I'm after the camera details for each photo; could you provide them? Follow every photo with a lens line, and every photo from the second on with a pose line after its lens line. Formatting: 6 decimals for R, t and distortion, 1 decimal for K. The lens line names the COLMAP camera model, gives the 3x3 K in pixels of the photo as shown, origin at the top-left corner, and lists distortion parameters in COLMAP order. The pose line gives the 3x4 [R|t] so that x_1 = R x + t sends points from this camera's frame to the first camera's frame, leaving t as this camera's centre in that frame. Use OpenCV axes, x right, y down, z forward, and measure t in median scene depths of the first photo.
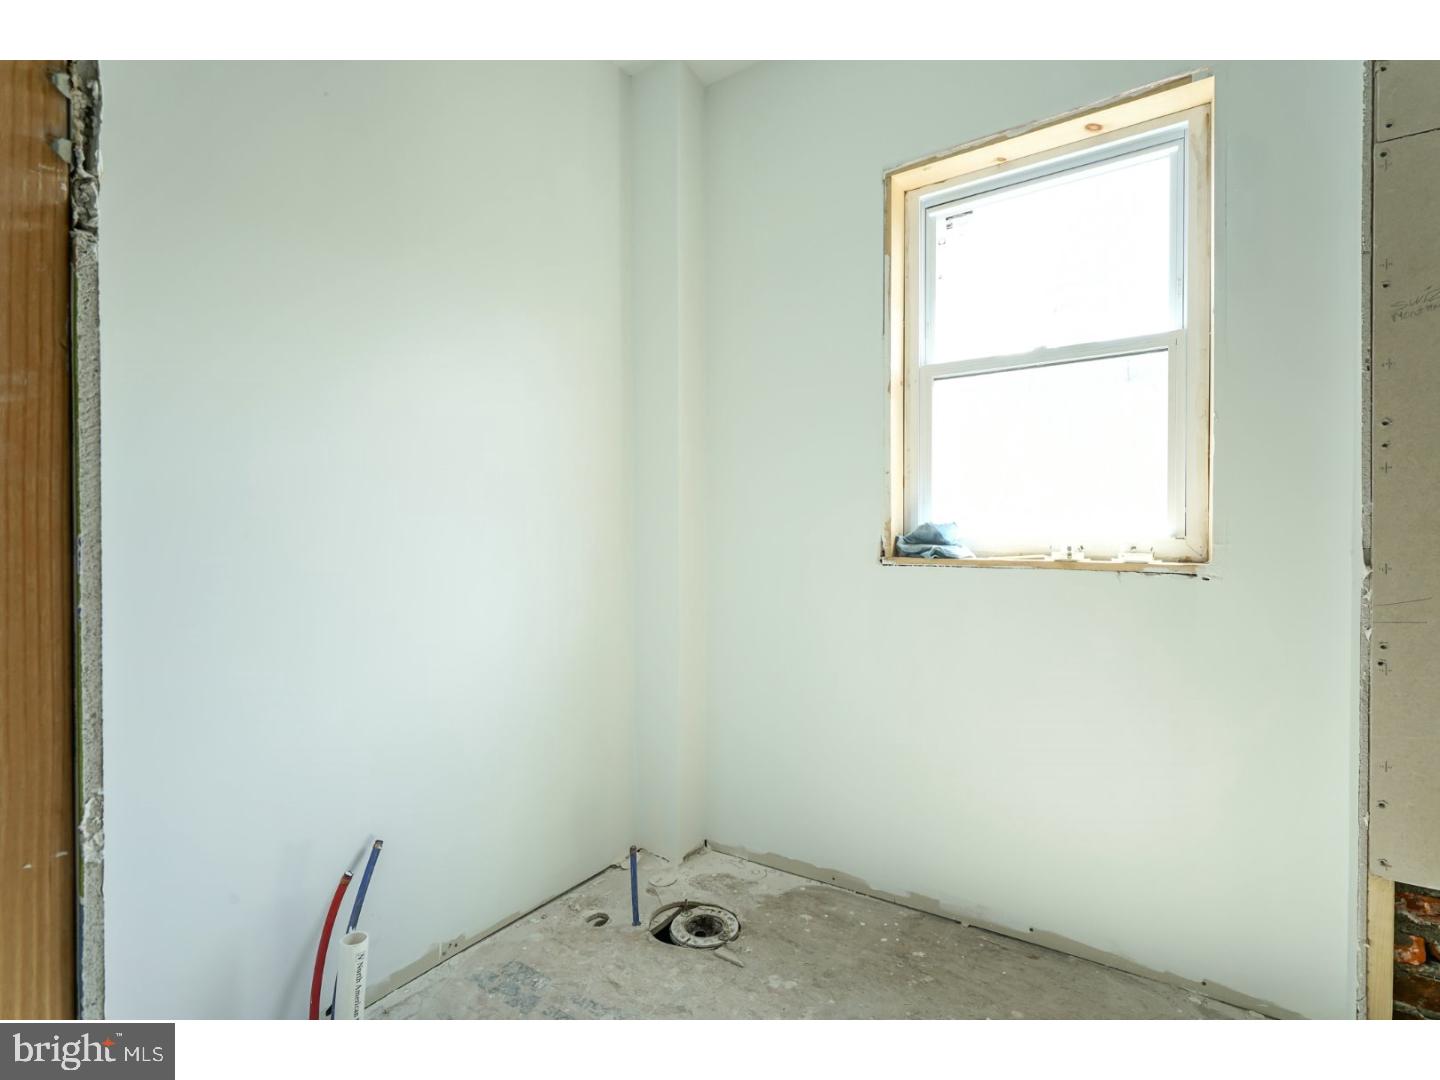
lens RADIAL K [[695.1, 0, 711.3], [0, 695.1, 536.2], [0, 0, 1]] dist [-0.004124, 0.001528]
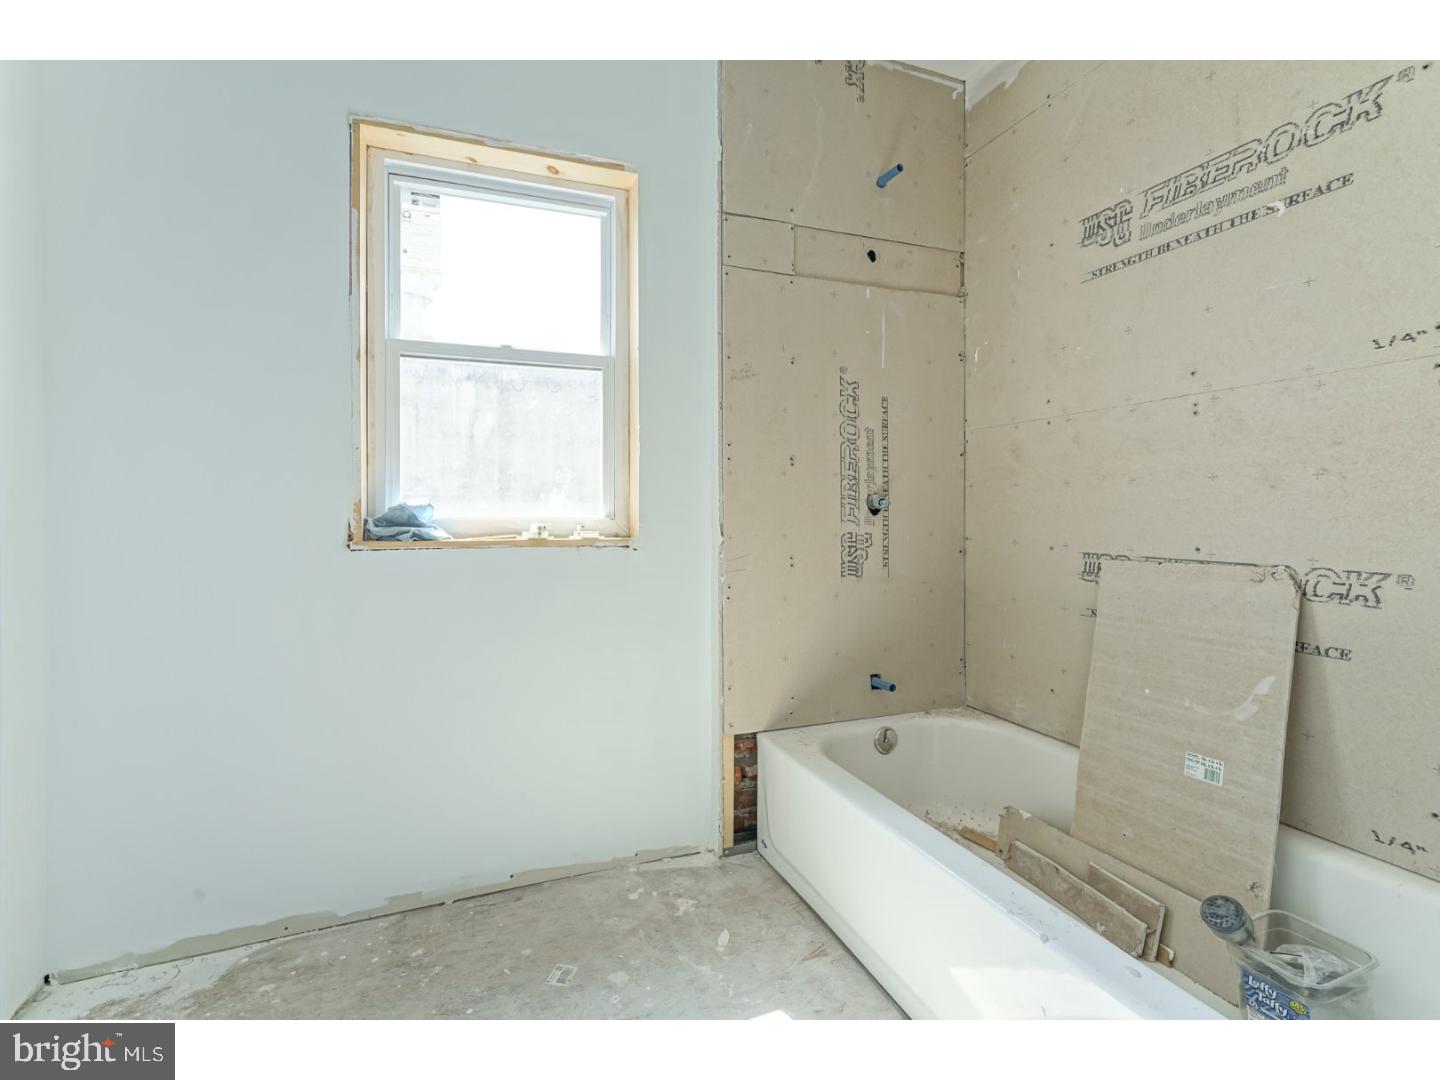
lens RADIAL K [[700.2, 0, 723.3], [0, 700.2, 510.3], [0, 0, 1]] dist [-0.000514, 0.000300]
pose [[0.545008, 0.002182, 0.838428, -0.264996], [0.002738, 0.999987, -0.004382, -0.005681], [-0.838427, 0.004684, 0.544995, 0.104741]]
